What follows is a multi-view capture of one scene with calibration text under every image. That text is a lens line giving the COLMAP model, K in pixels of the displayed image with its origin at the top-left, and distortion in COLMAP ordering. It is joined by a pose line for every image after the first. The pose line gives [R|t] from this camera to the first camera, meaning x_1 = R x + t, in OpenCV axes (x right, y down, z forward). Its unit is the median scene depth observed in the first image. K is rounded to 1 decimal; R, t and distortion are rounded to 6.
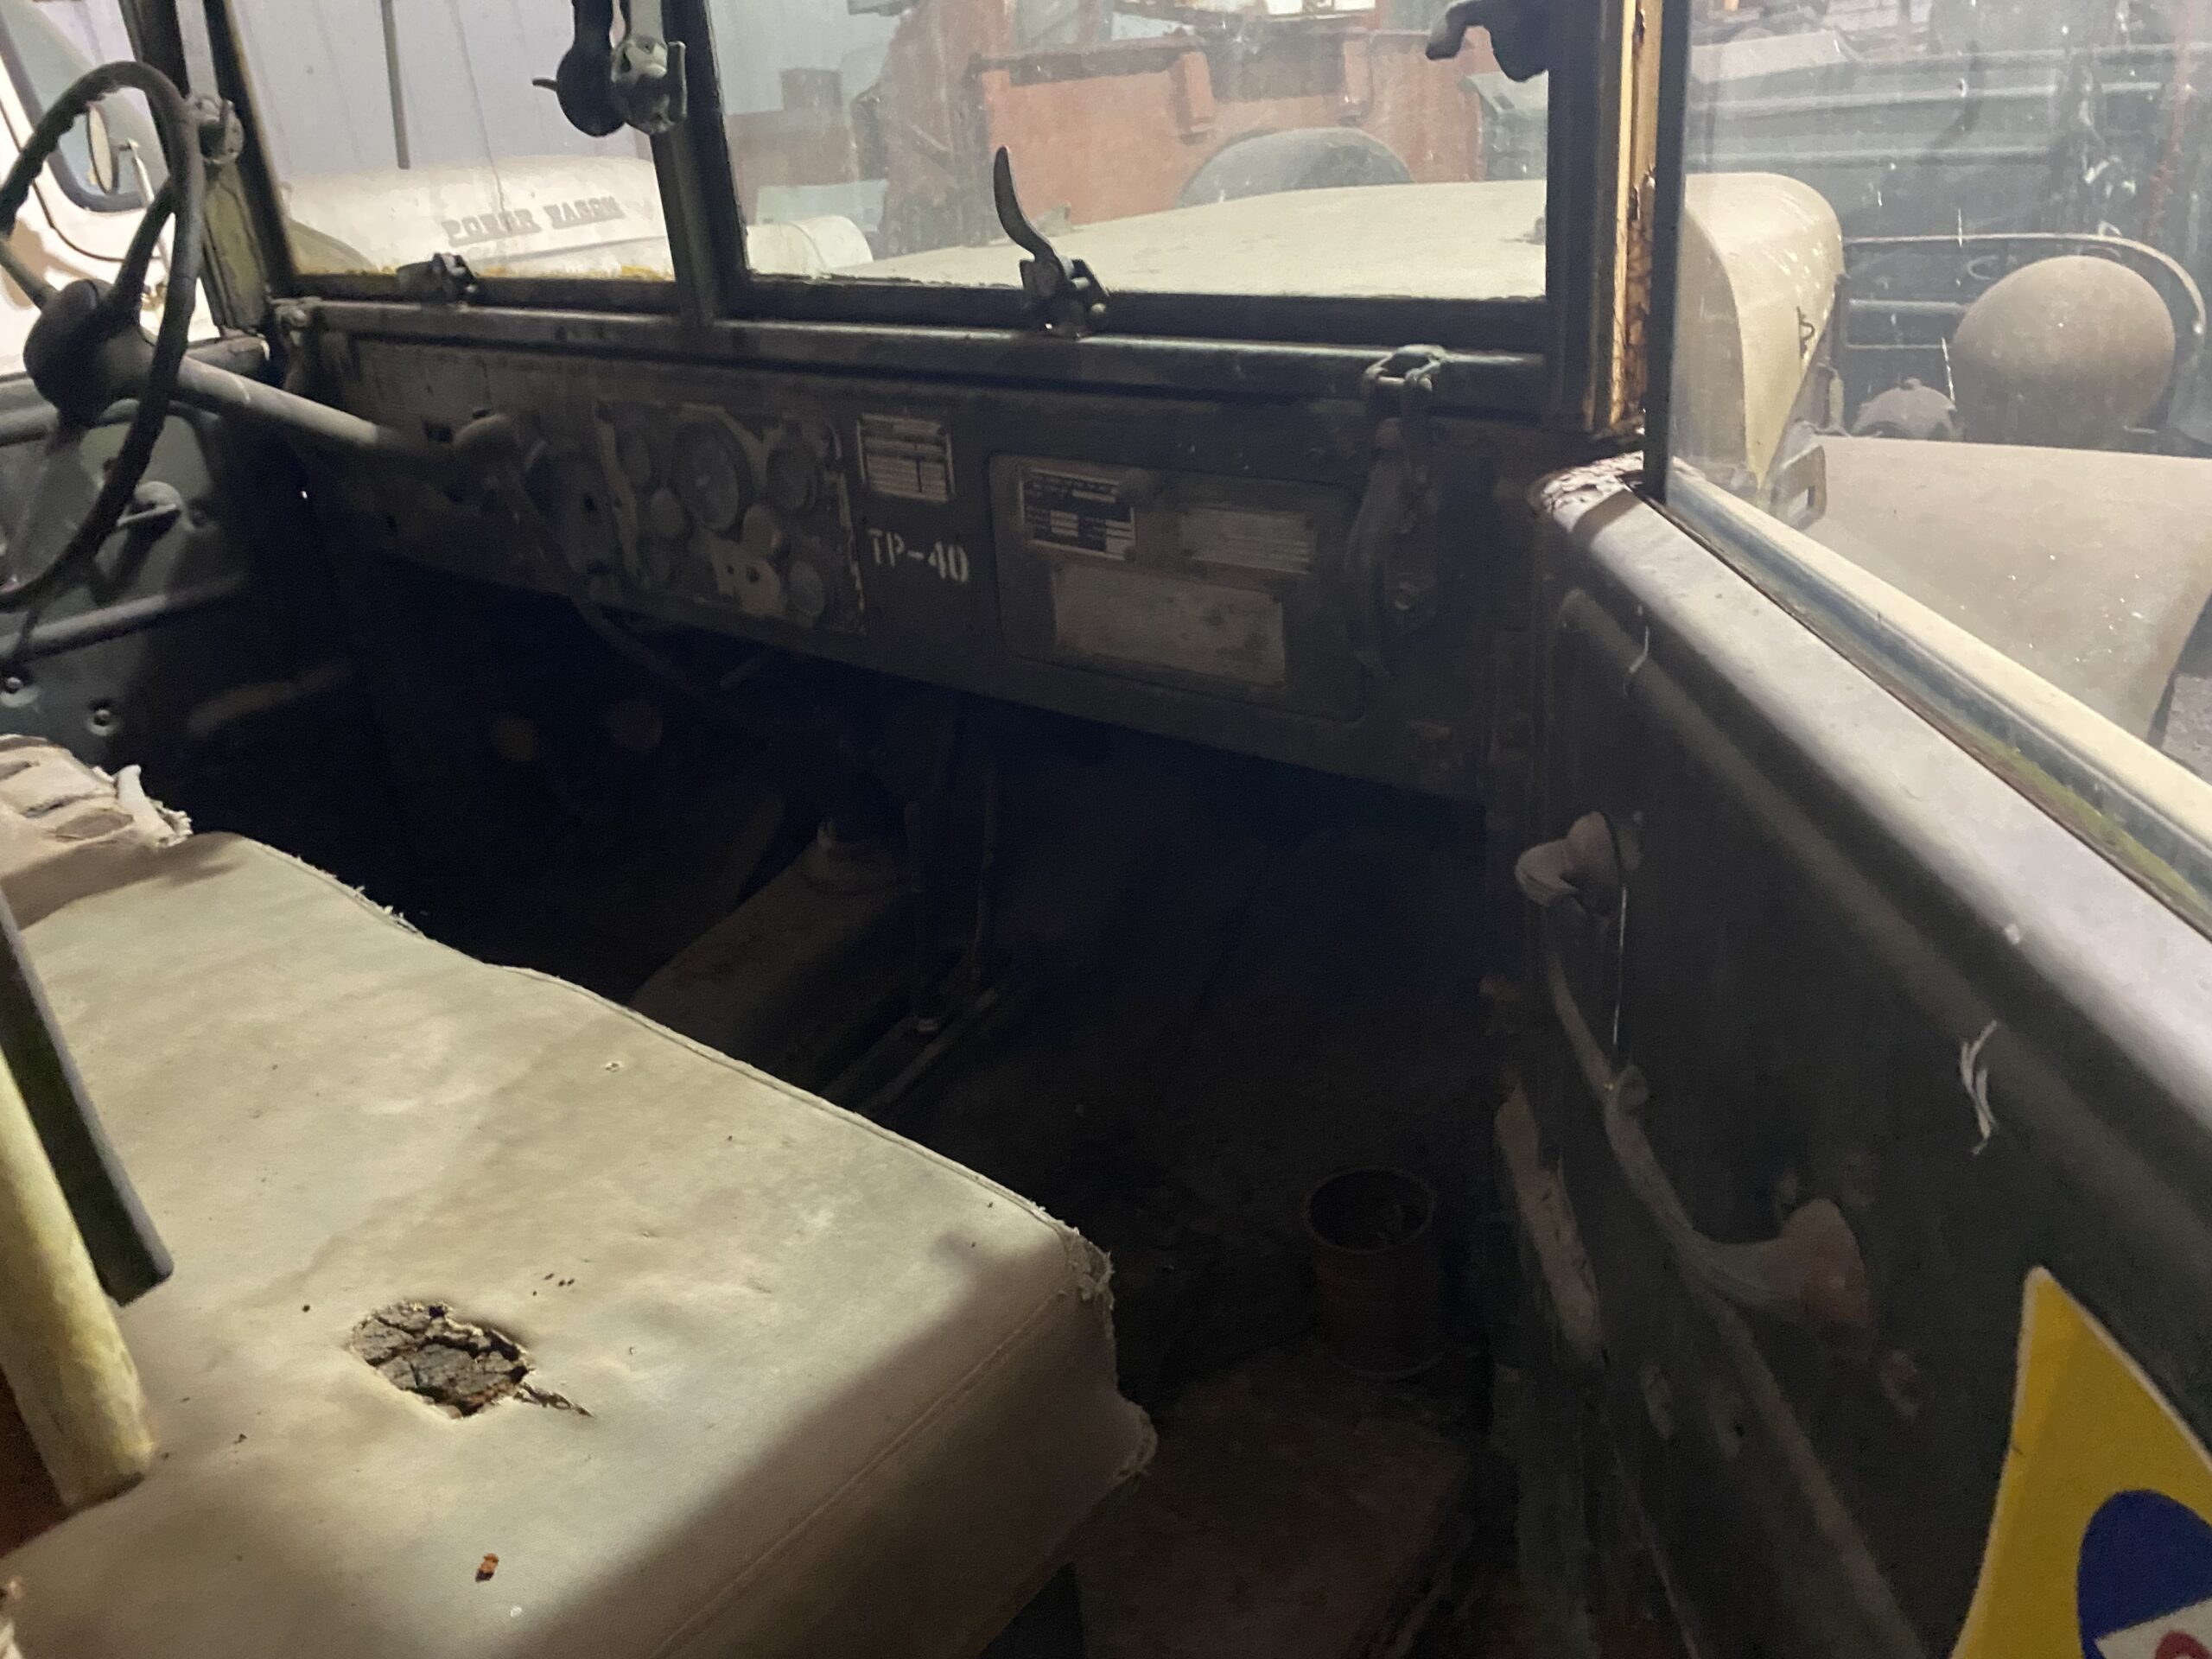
lens RADIAL K [[1706.7, 0, 1099.2], [0, 1706.7, 820.1], [0, 0, 1]] dist [0.008782, -0.011244]
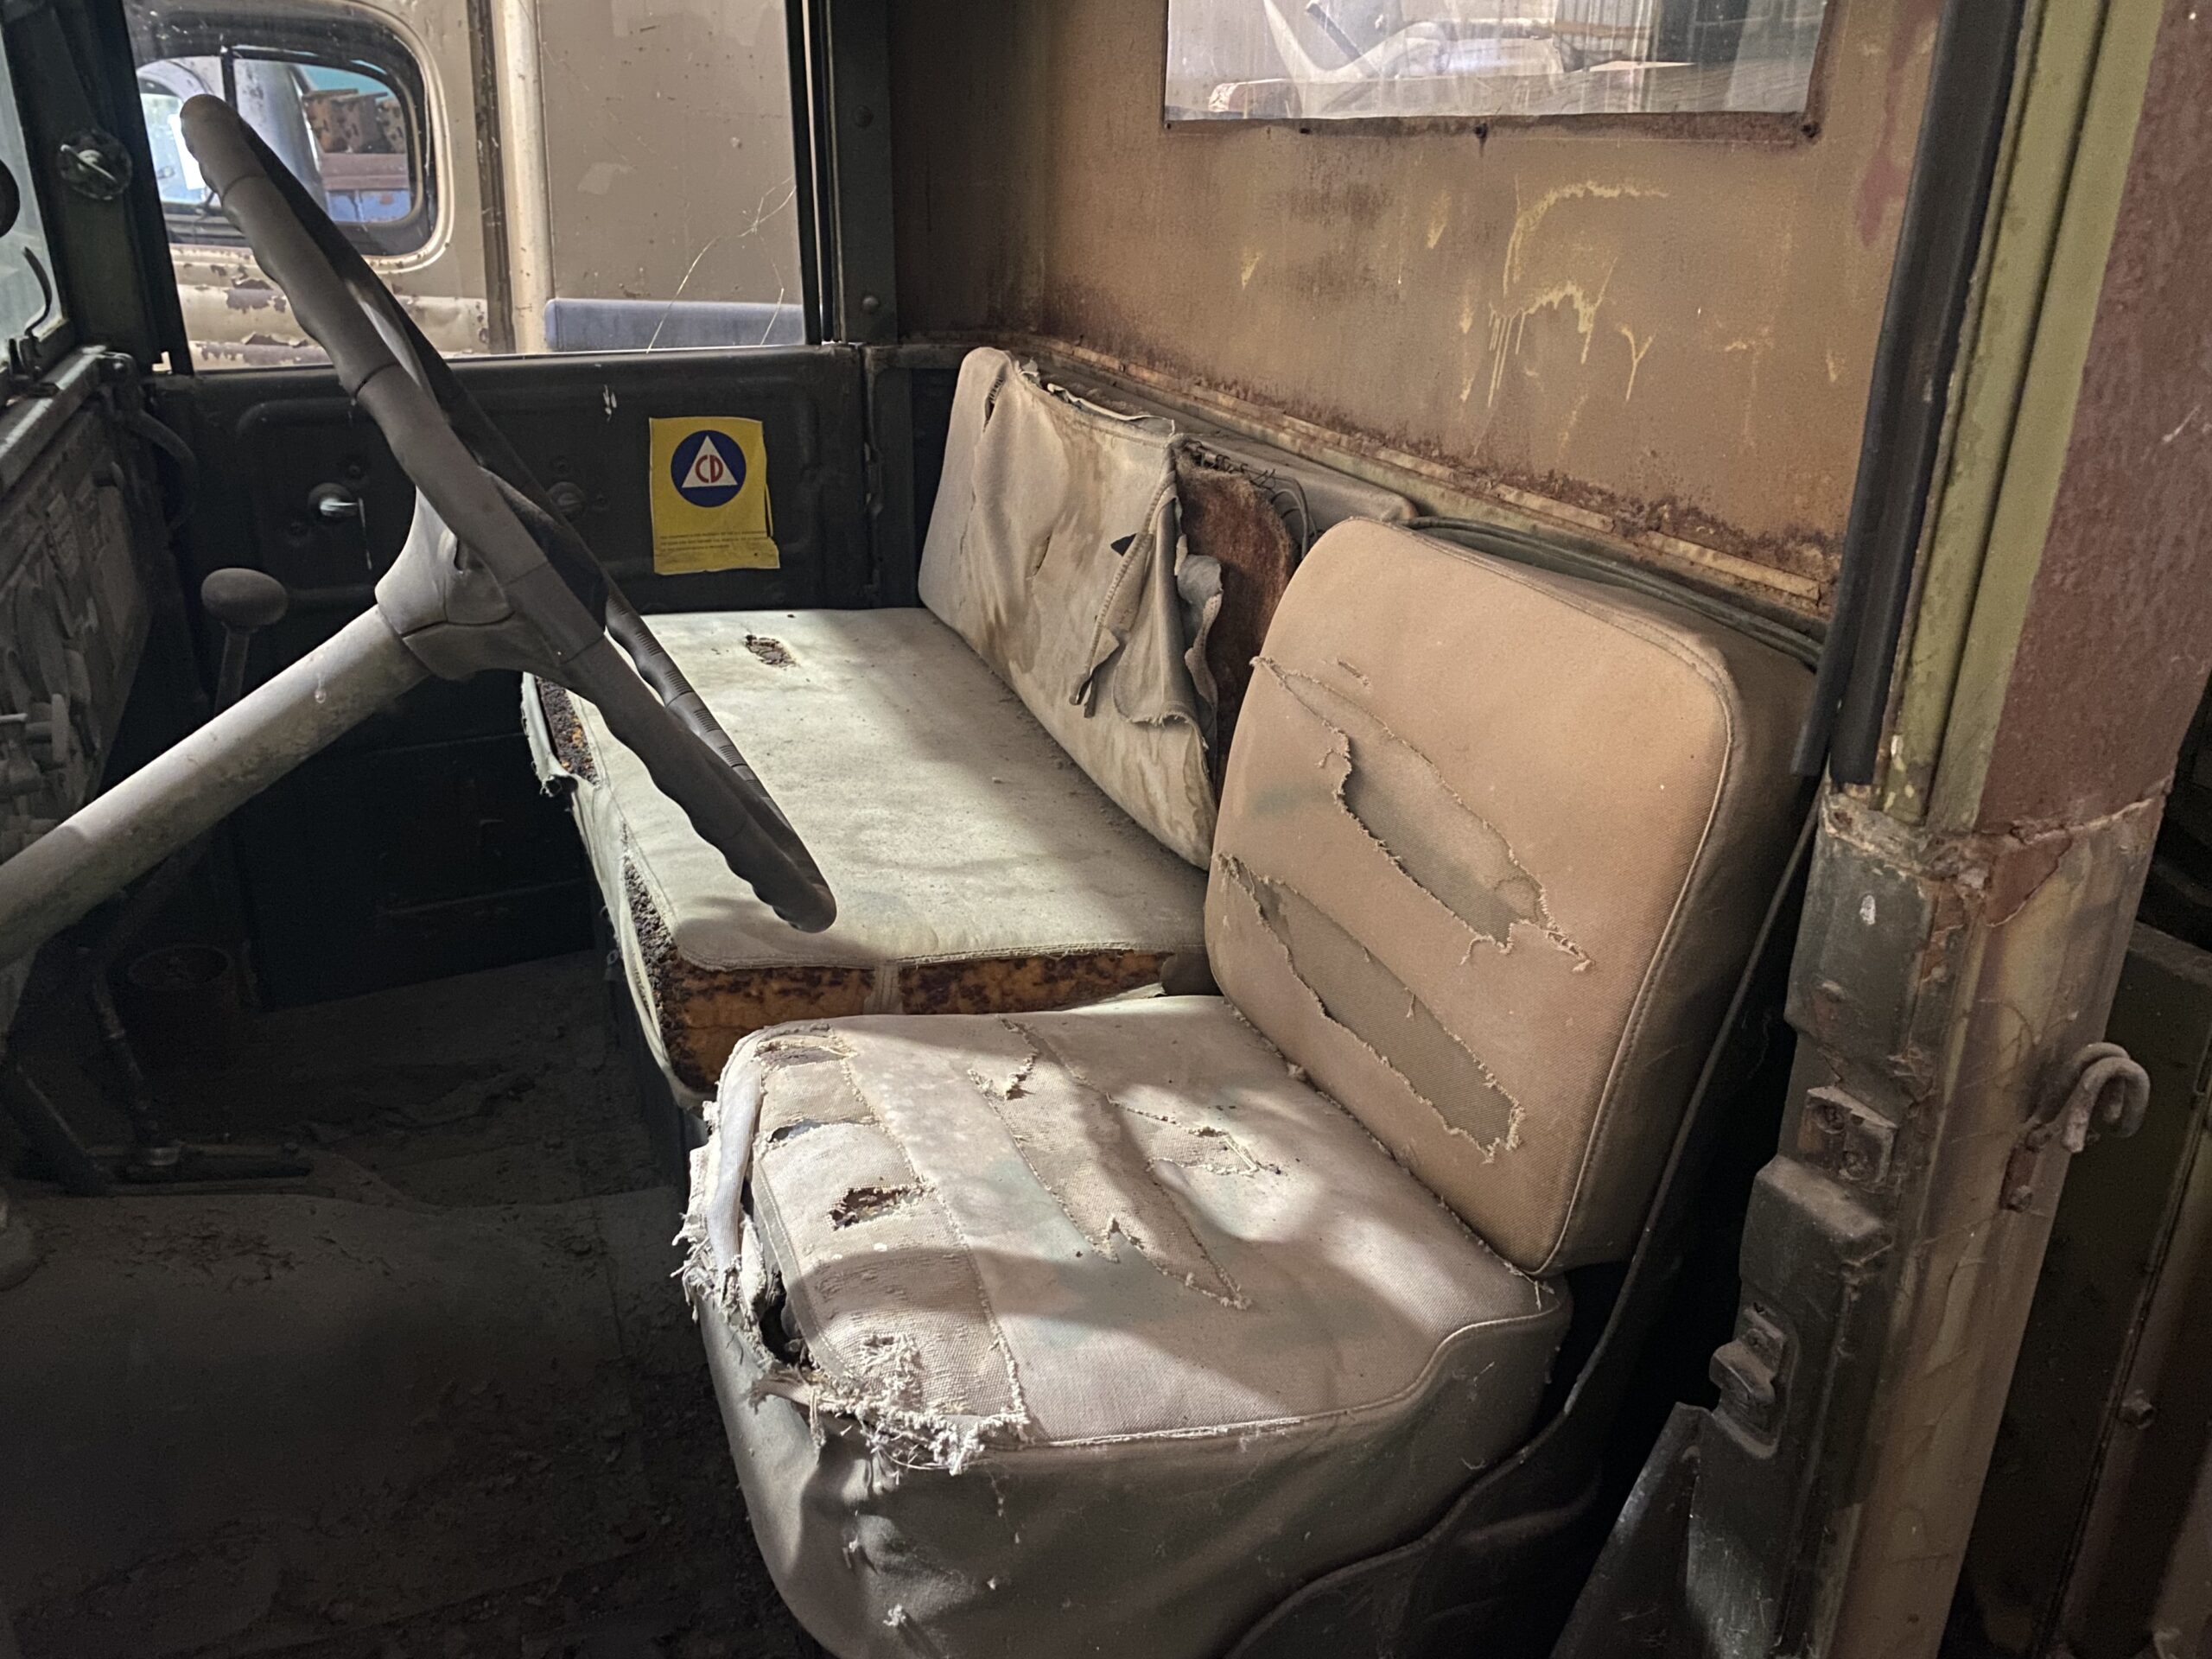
lens RADIAL K [[1670.9, 0, 1106.0], [0, 1670.9, 829.5], [0, 0, 1]] dist [0.057309, -0.079970]
pose [[-0.890446, -0.100779, 0.443790, -1.210693], [0.251532, 0.703696, 0.664487, -0.633493], [-0.379260, 0.703317, -0.601255, 1.544068]]
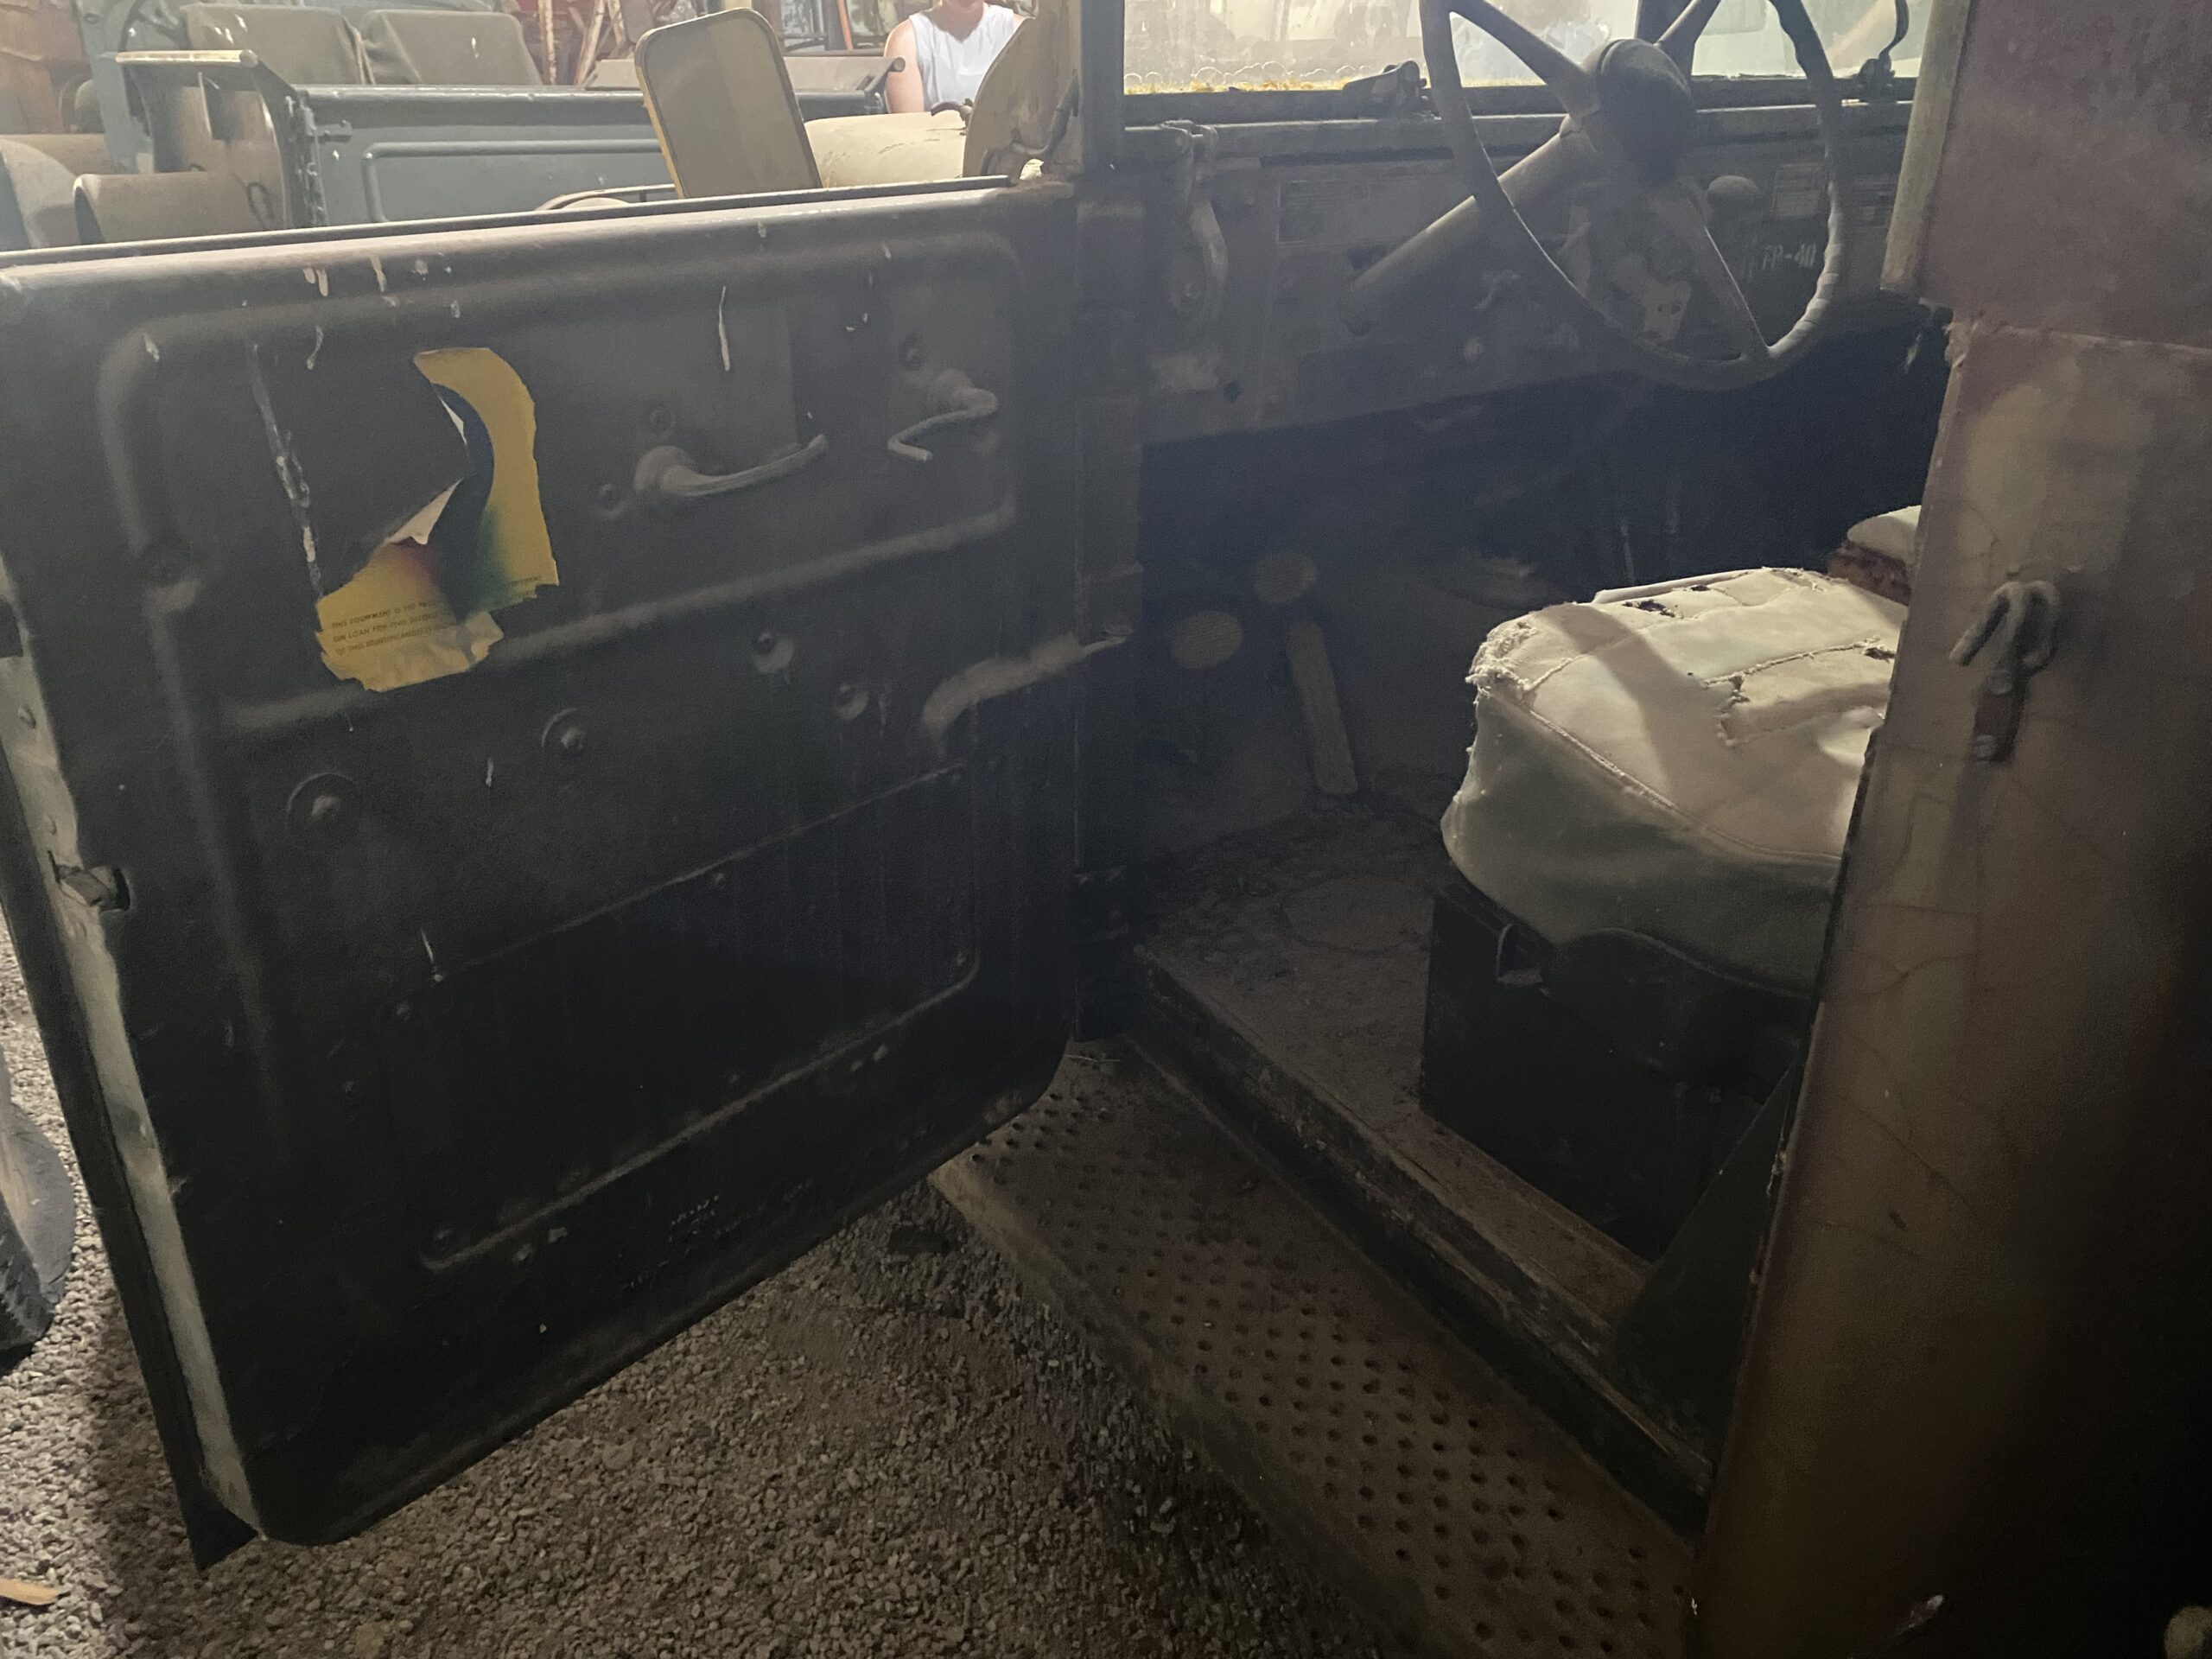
lens RADIAL K [[1685.6, 0, 1108.2], [0, 1685.6, 804.8], [0, 0, 1]] dist [0.066075, -0.076141]
pose [[0.235713, -0.318586, 0.918119, -1.908193], [0.380277, 0.899644, 0.214545, -0.286411], [-0.894331, 0.298569, 0.333209, 1.231684]]
